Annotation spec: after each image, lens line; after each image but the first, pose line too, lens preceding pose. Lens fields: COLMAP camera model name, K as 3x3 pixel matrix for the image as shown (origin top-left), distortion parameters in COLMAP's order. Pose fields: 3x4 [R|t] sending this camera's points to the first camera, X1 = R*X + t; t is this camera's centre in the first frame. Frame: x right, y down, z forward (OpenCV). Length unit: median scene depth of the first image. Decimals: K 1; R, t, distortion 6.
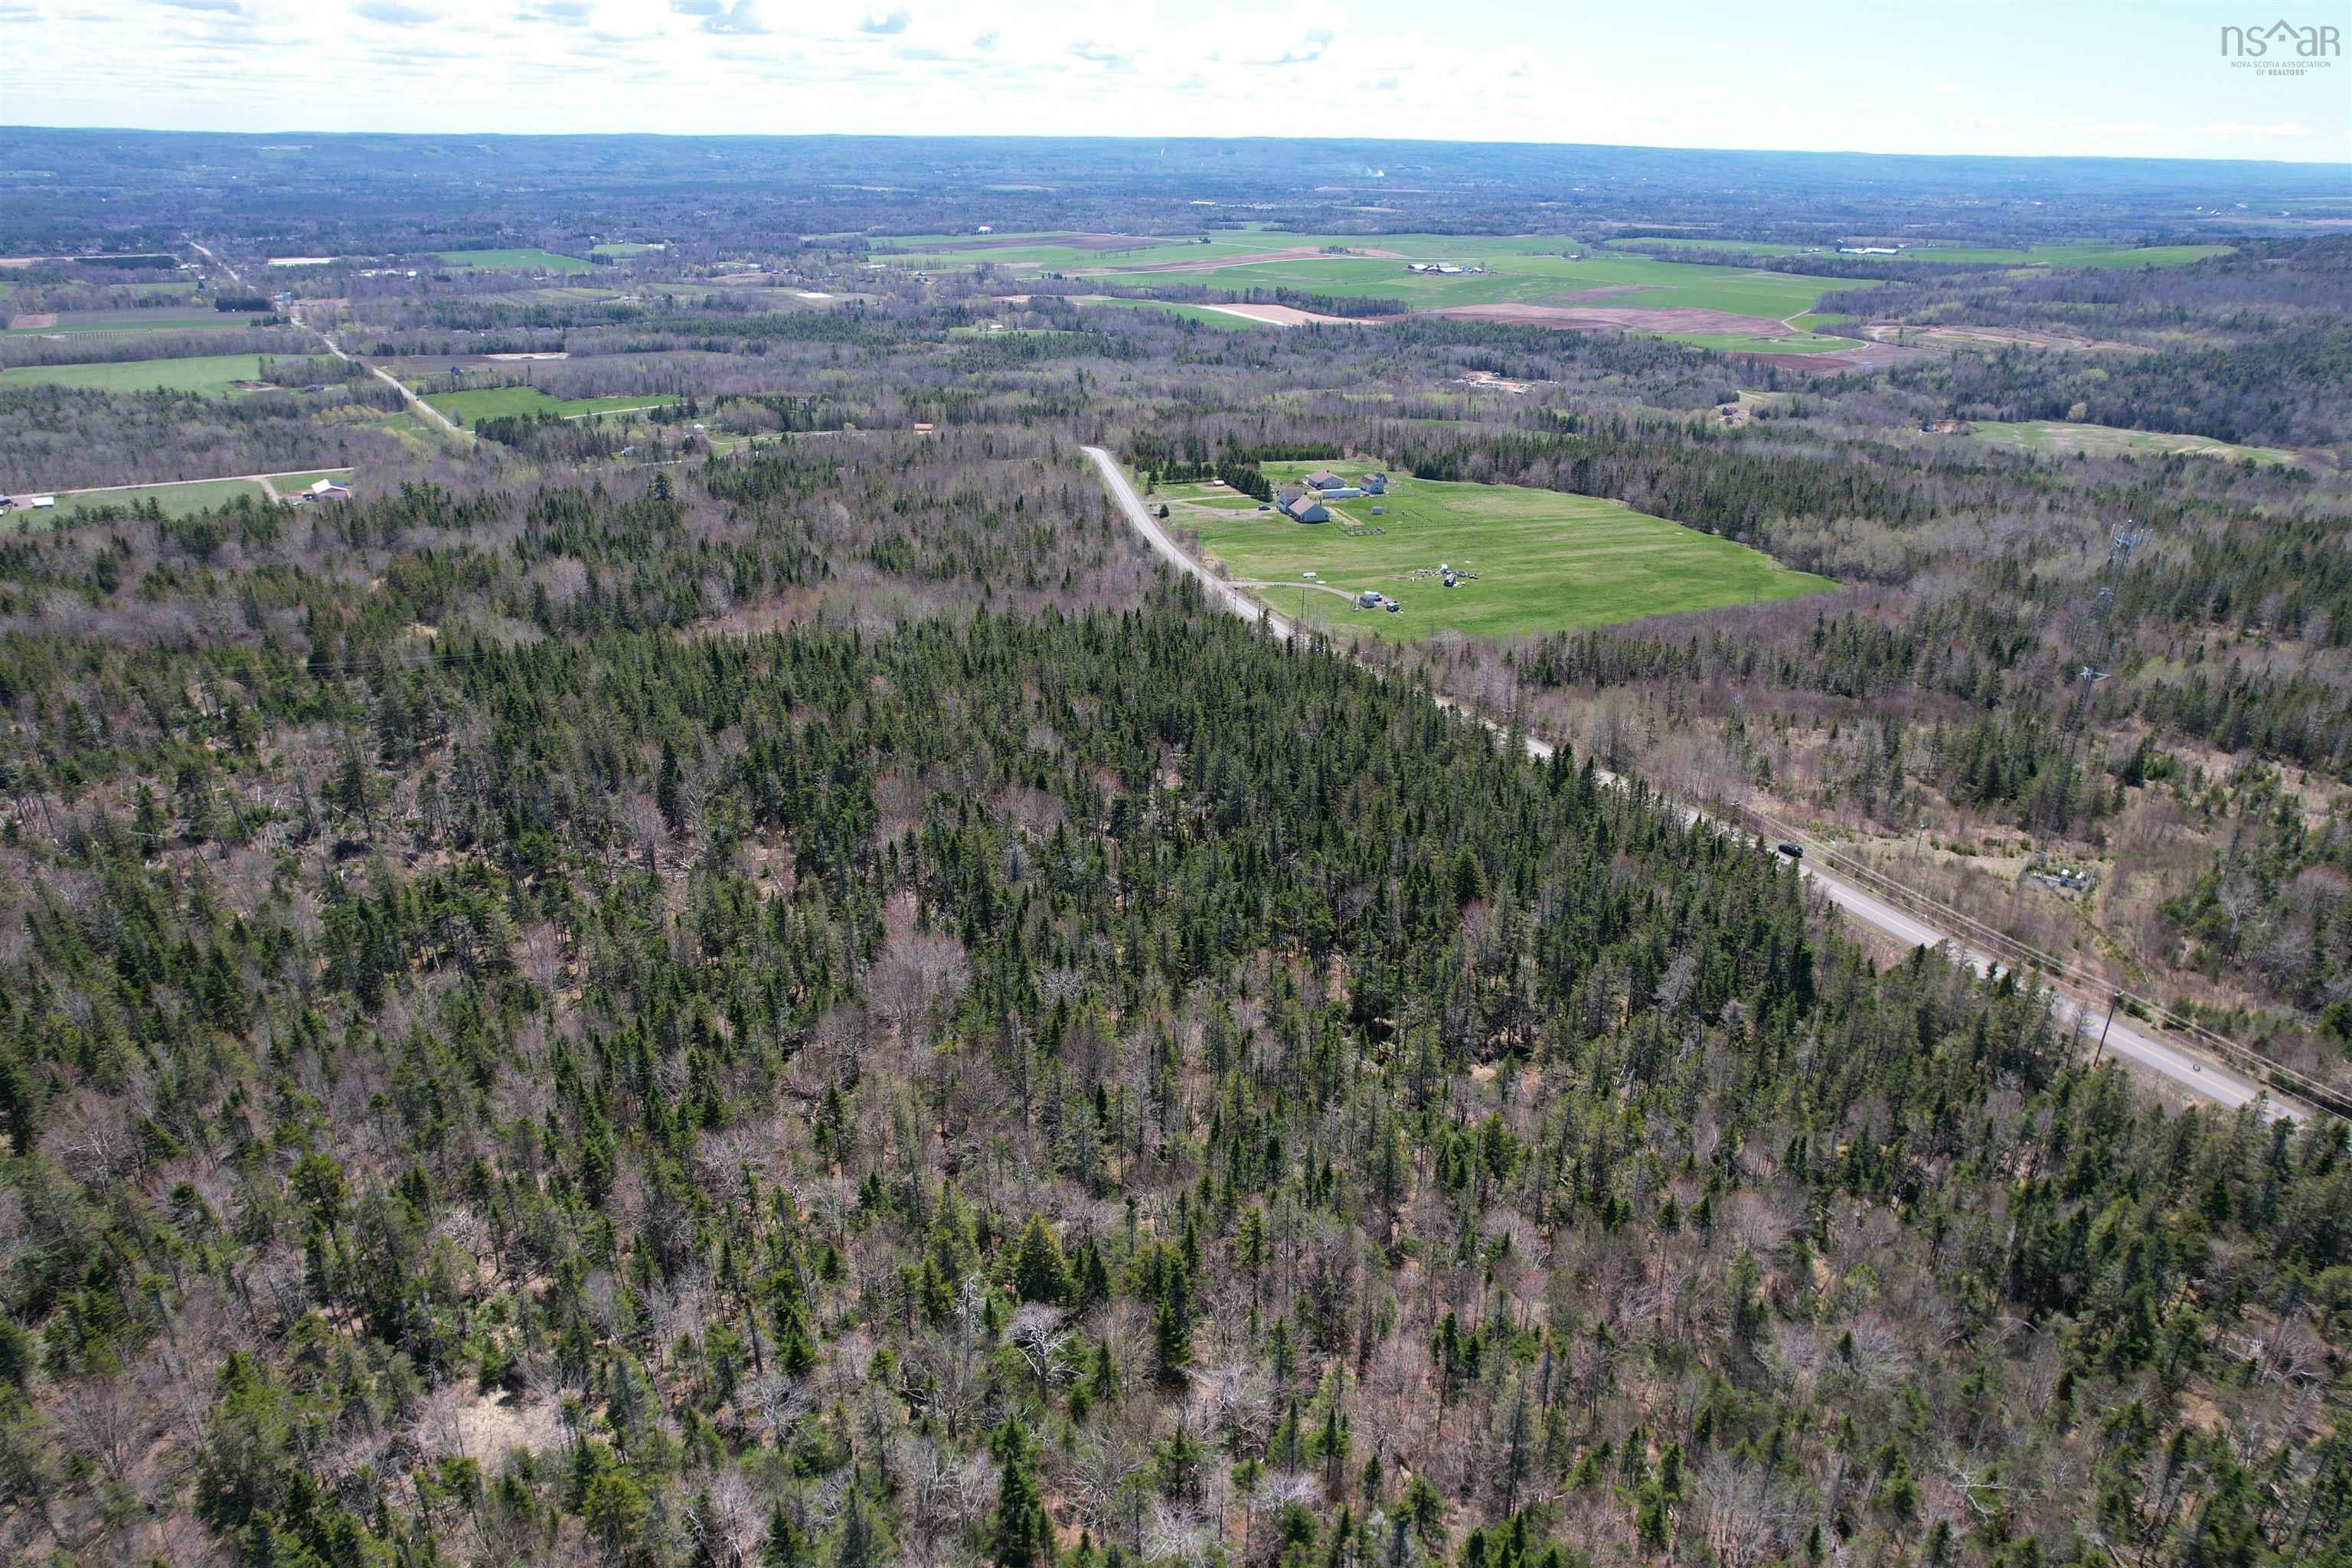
lens RADIAL K [[1506.2, 0, 1192.5], [0, 1506.2, 784.1], [0, 0, 1]] dist [-0.083181, 0.072021]
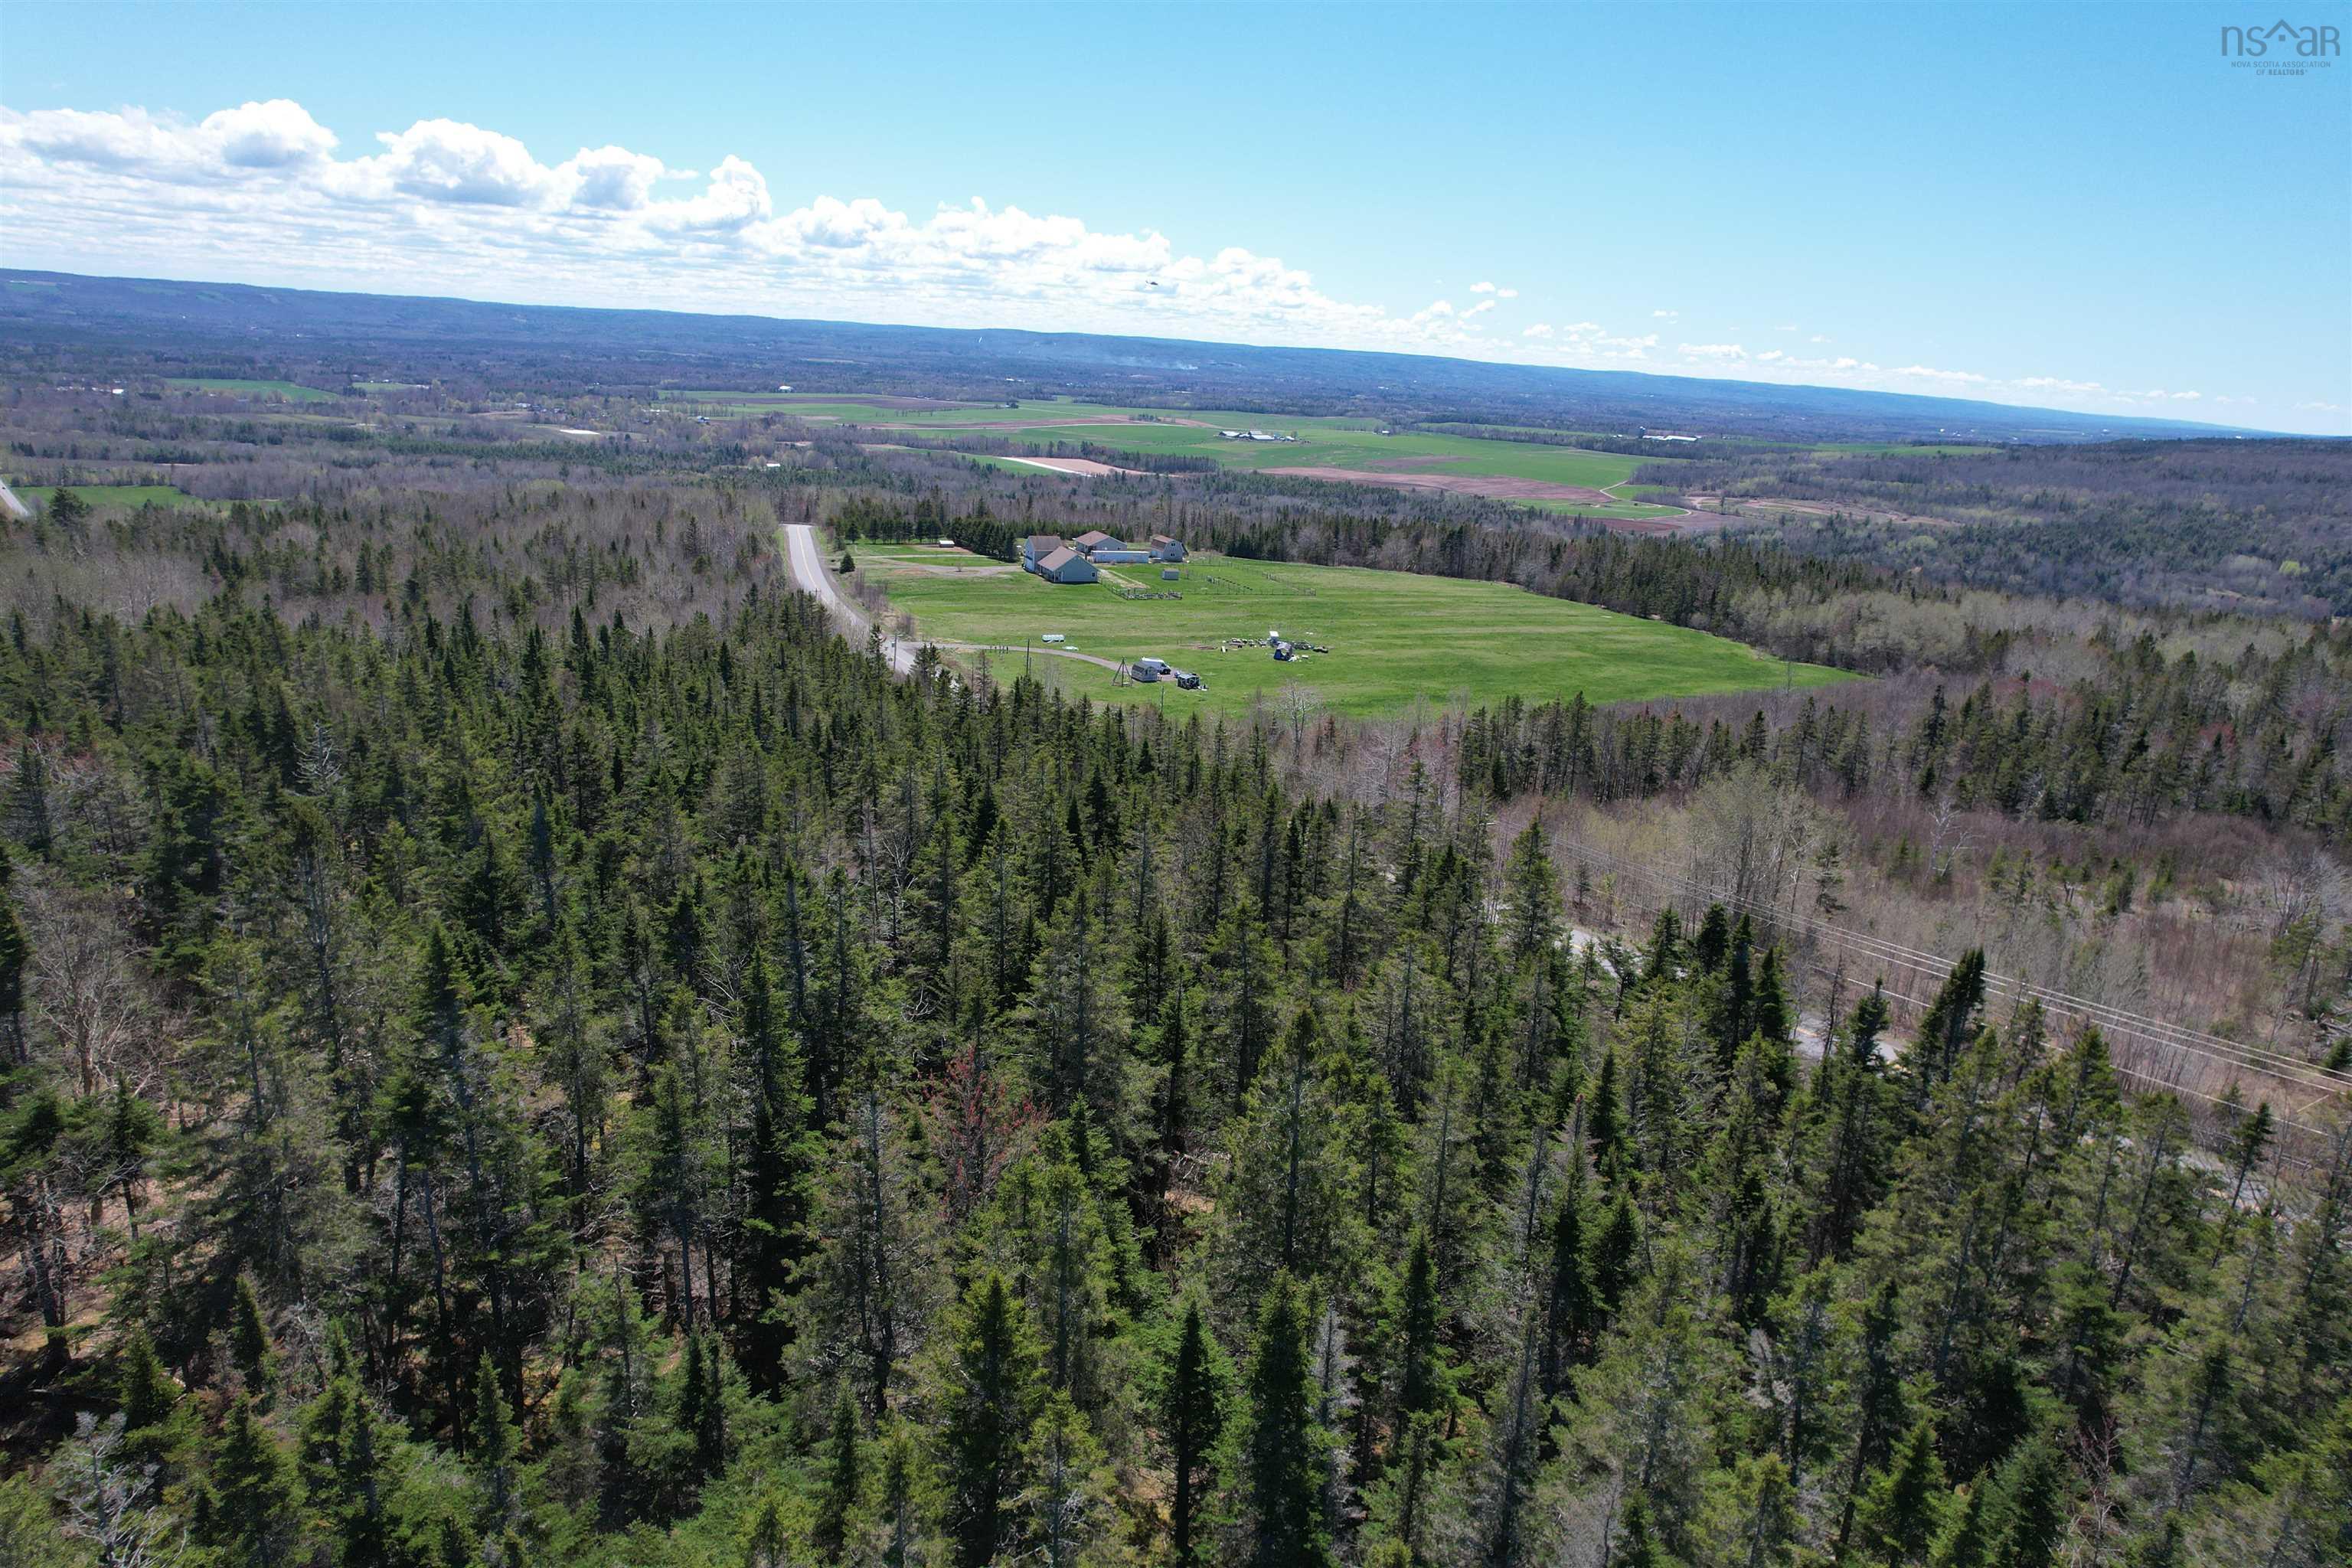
lens RADIAL K [[1506.2, 0, 1188.4], [0, 1506.2, 792.2], [0, 0, 1]] dist [-0.083181, 0.072021]
pose [[0.992613, 0.013137, 0.120606, 0.015859], [0.000854, 0.993339, -0.115226, -0.002284], [-0.121317, 0.114478, 0.985990, 0.107671]]
